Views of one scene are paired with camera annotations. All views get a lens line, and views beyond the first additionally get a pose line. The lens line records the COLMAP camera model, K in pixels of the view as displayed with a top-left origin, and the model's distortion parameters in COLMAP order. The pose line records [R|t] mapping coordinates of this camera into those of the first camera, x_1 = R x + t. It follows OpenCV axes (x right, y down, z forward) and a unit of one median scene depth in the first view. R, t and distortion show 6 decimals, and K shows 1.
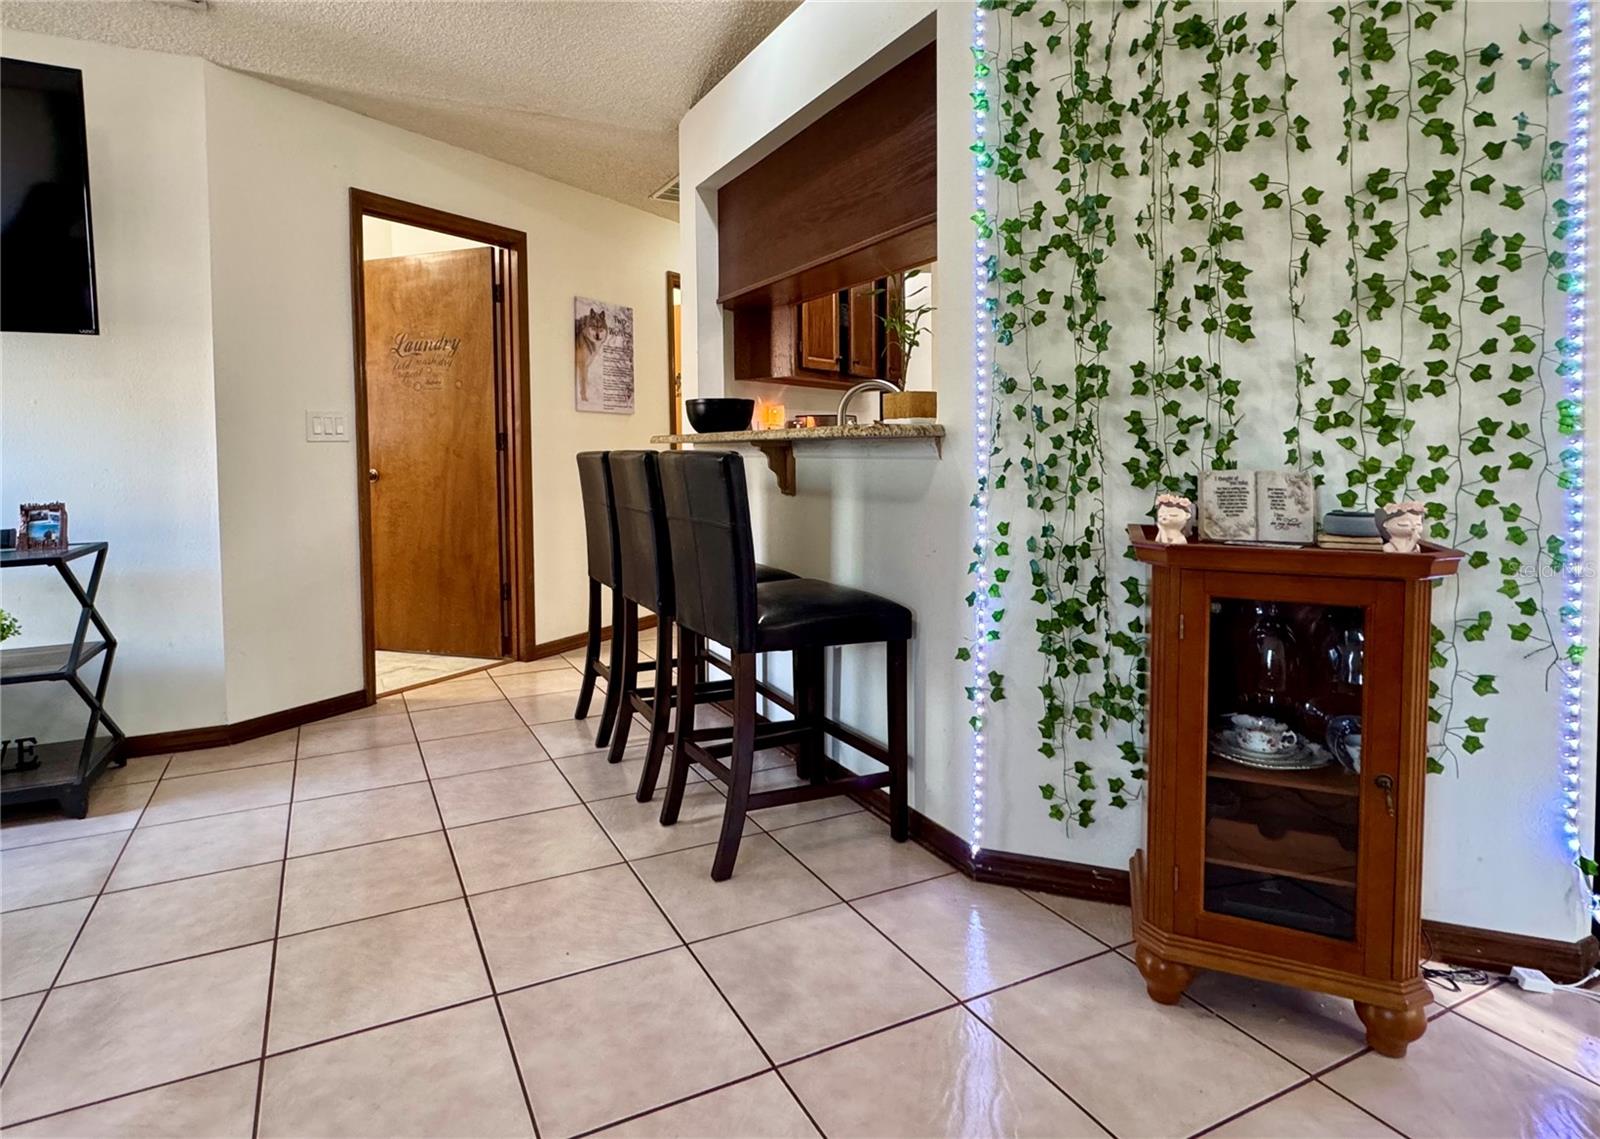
lens RADIAL K [[855.5, 0, 711.3], [0, 855.5, 479.7], [0, 0, 1]] dist [-0.005104, 0.001896]
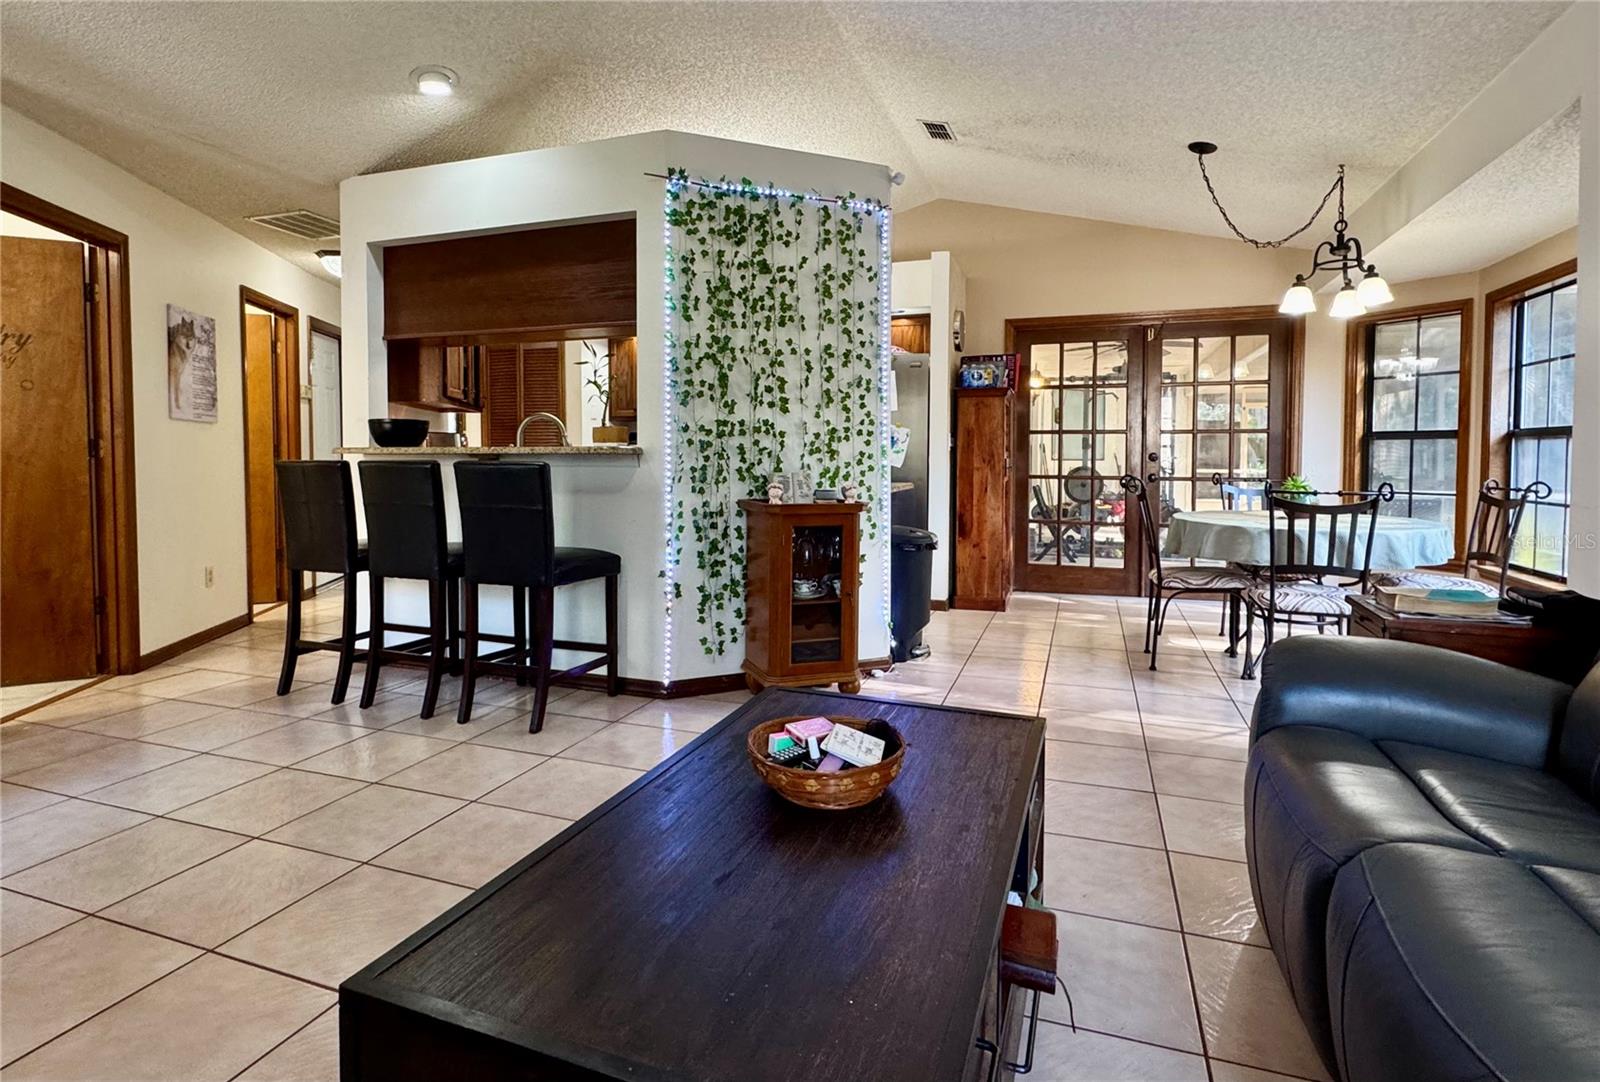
lens RADIAL K [[800.5, 0, 801.5], [0, 800.5, 482.4], [0, 0, 1]] dist [0.000950, -0.000031]
pose [[0.691134, -0.010367, 0.722652, -0.771891], [0.016355, 0.999865, -0.001298, 0.016872], [-0.722542, 0.012716, 0.691210, -0.415716]]
